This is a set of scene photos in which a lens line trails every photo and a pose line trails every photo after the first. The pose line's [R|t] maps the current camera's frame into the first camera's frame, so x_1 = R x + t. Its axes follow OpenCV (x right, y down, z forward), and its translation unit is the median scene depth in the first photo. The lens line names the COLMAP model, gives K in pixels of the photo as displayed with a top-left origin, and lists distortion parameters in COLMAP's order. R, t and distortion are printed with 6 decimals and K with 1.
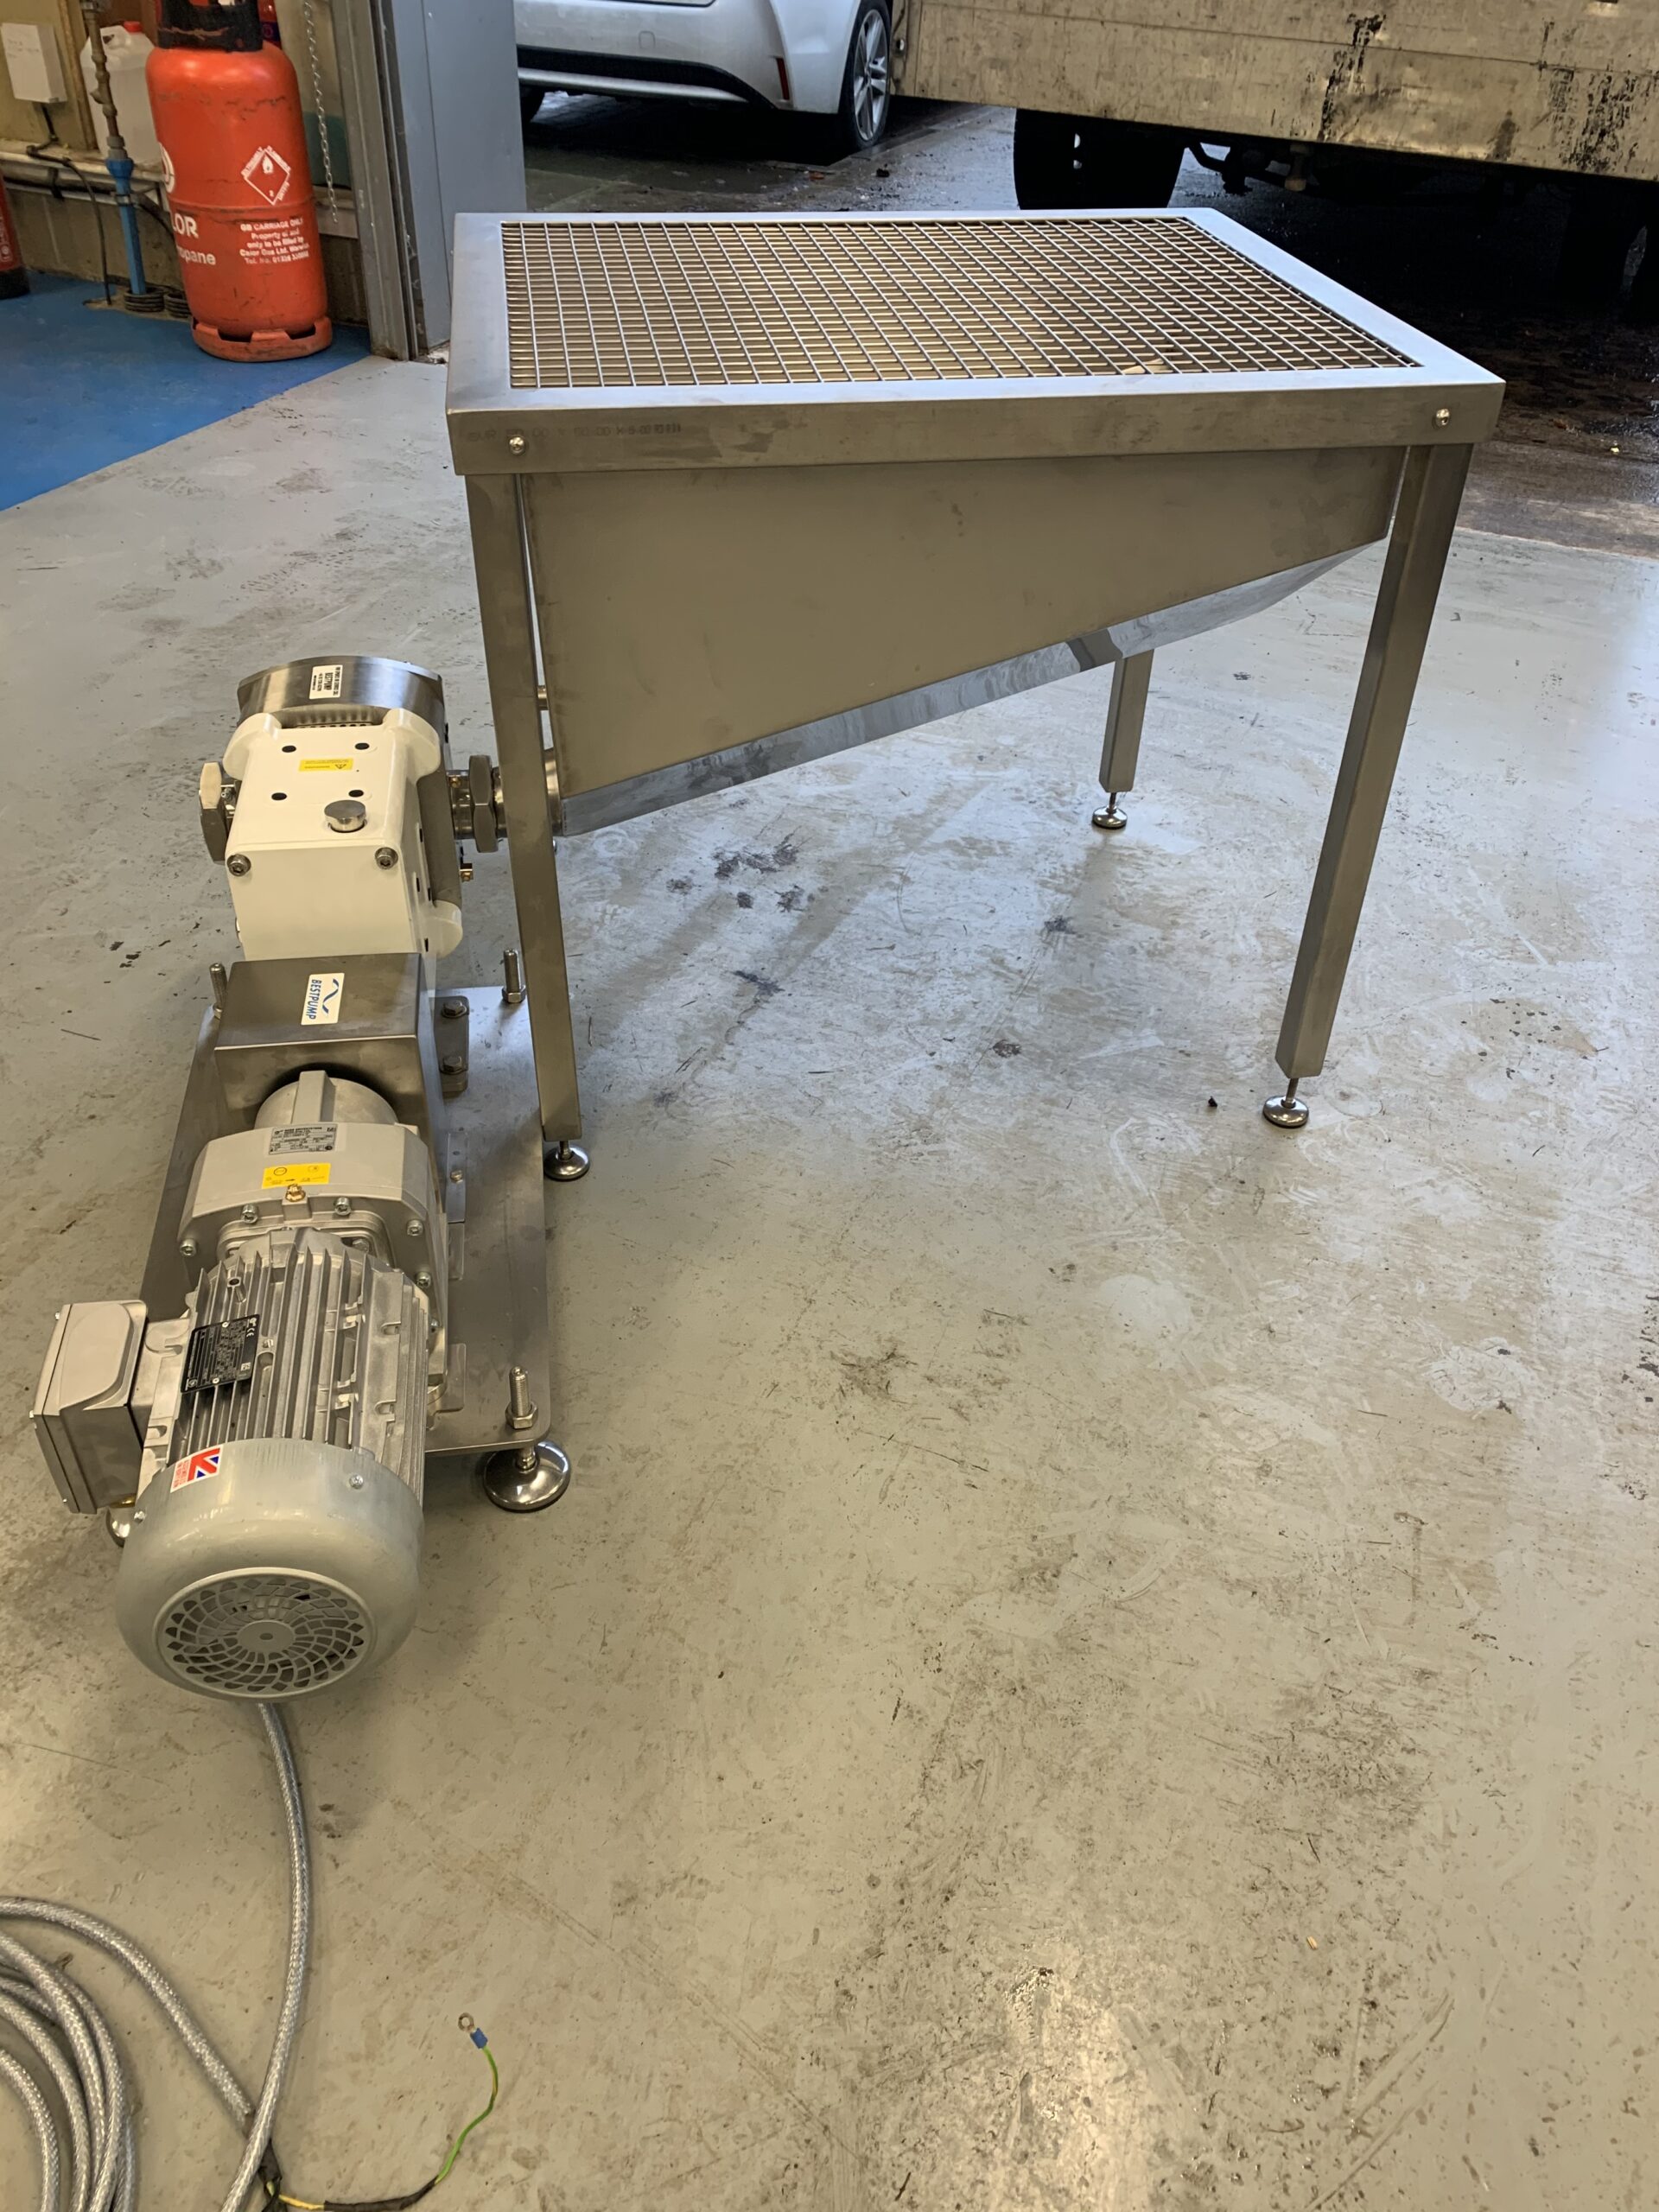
lens RADIAL K [[1690.3, 0, 836.1], [0, 1690.3, 1107.5], [0, 0, 1]] dist [0.003992, 0.000135]
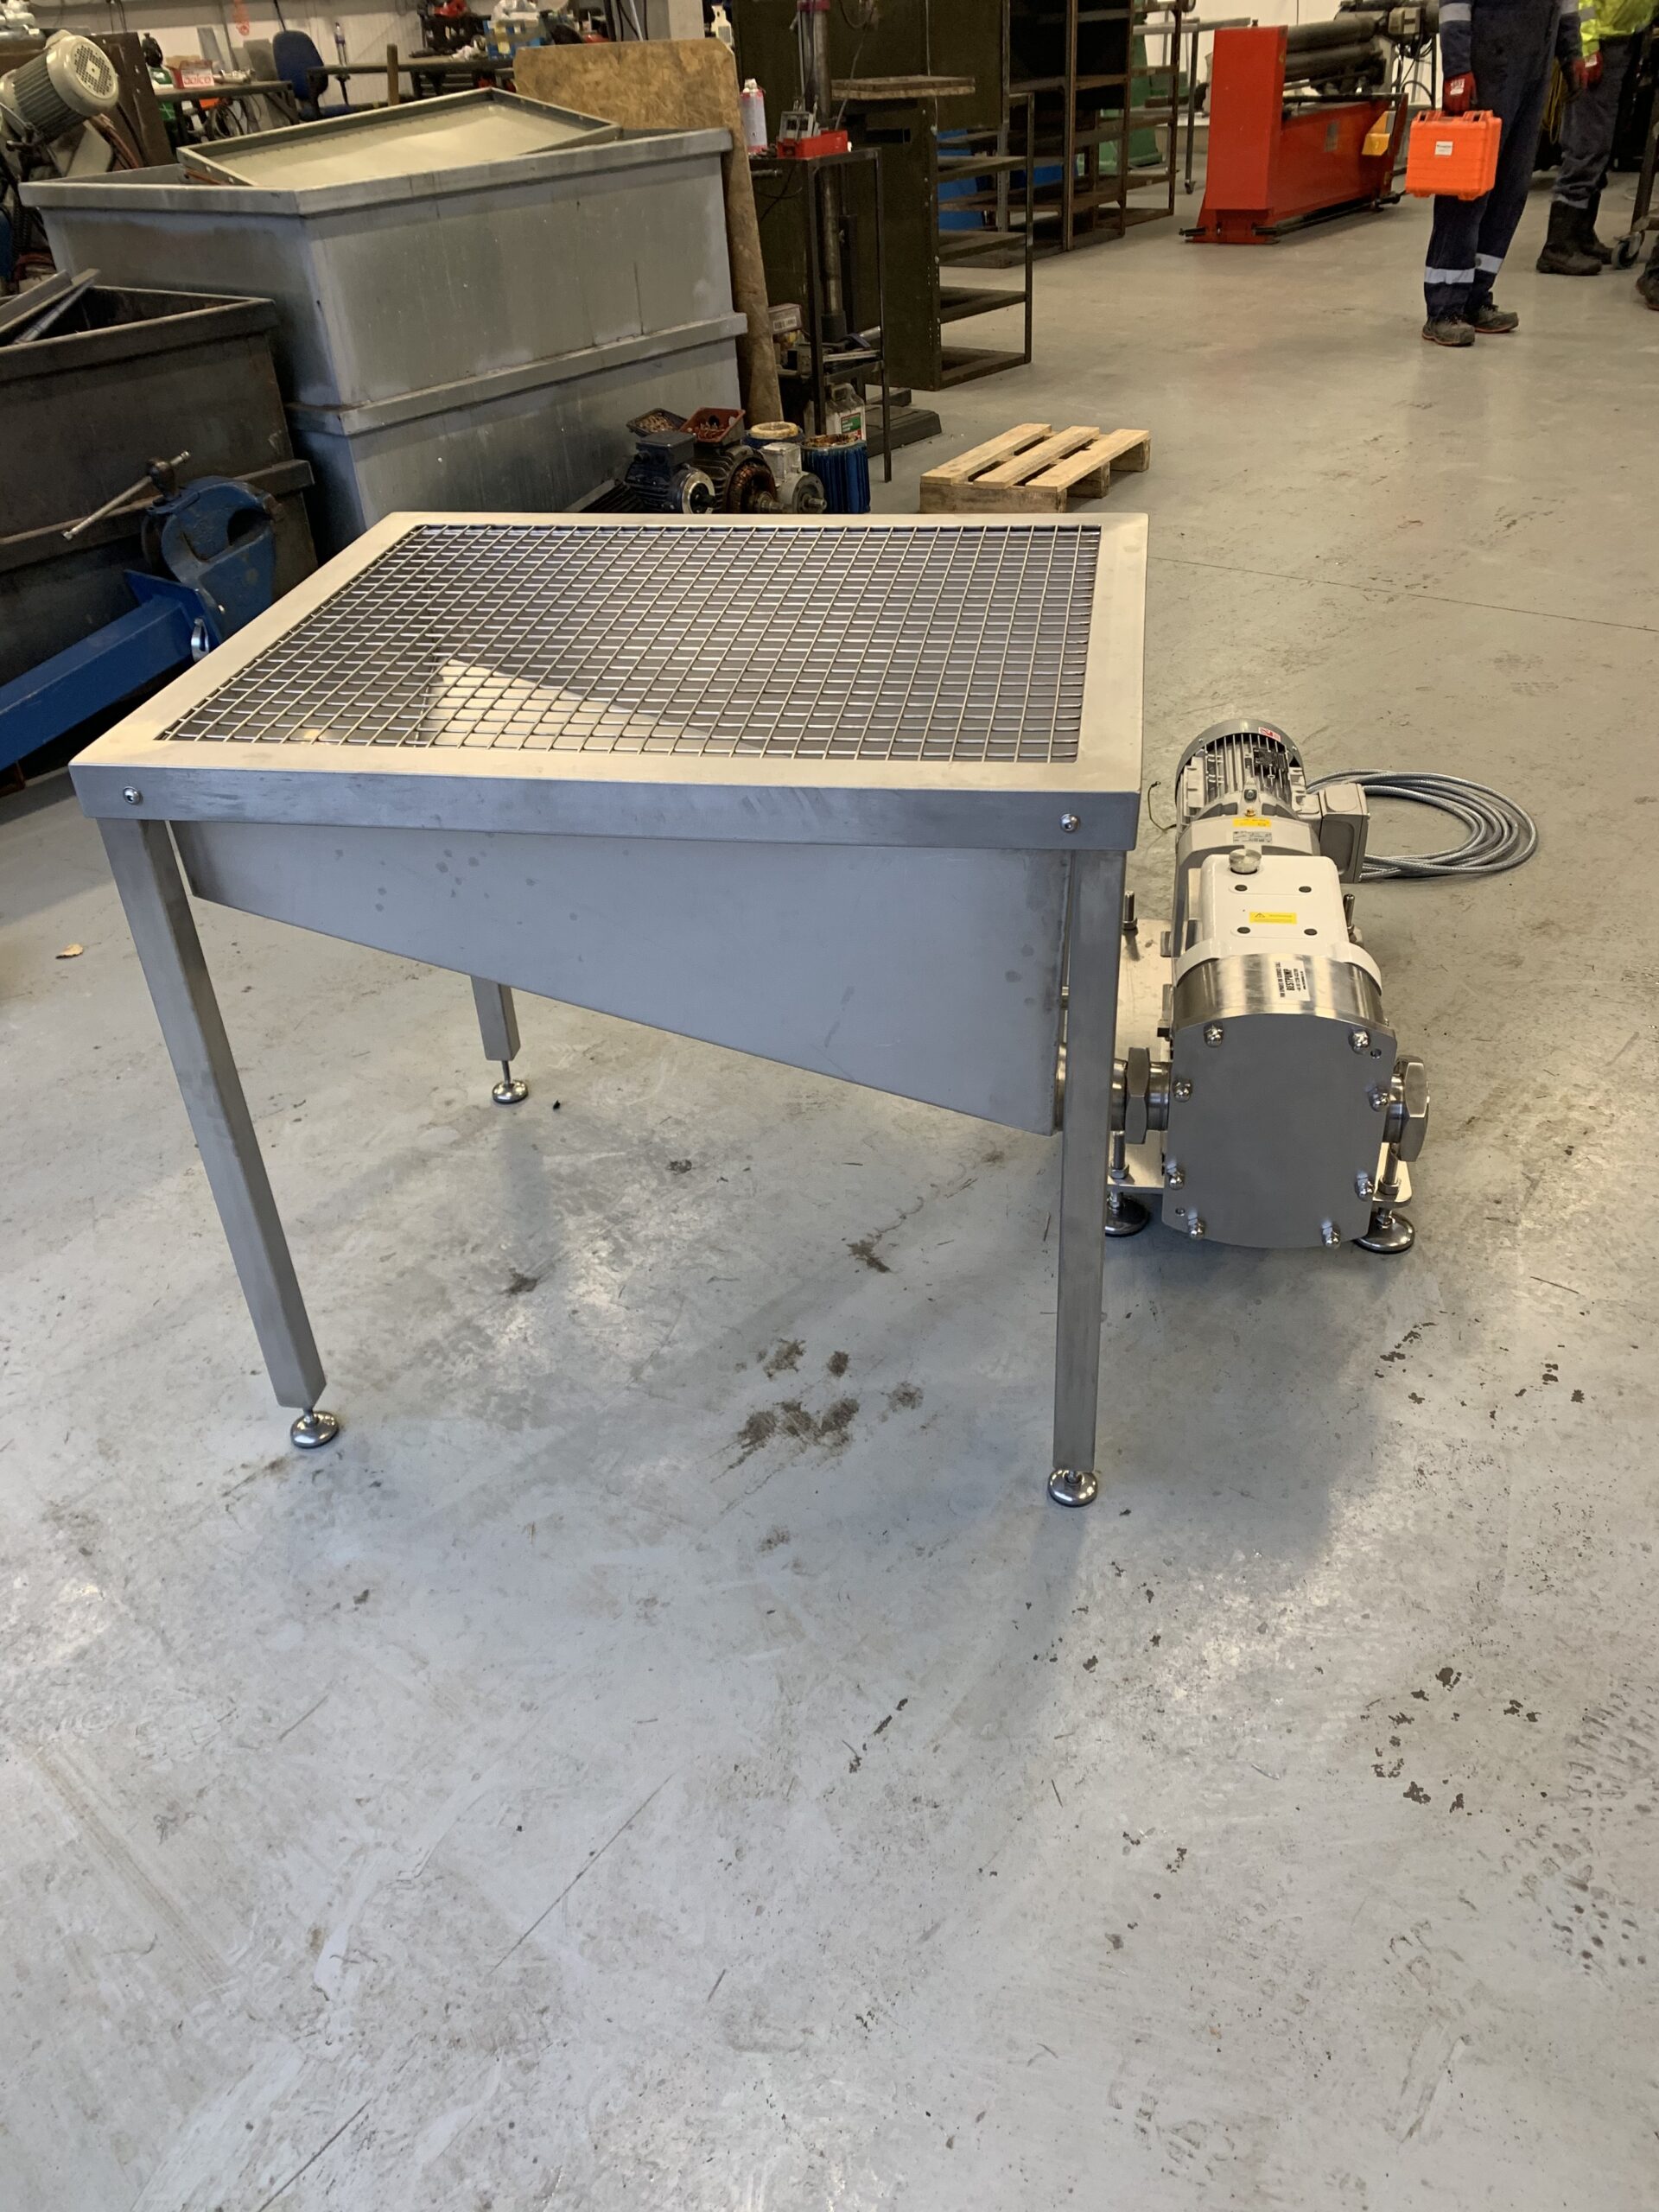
lens RADIAL K [[1690.3, 0, 838.9], [0, 1690.3, 1102.2], [0, 0, 1]] dist [0.003992, 0.000135]
pose [[-0.949515, -0.161217, 0.269131, -0.259660], [0.208004, 0.318685, 0.924756, -0.942278], [-0.234854, 0.934050, -0.269062, 1.104392]]
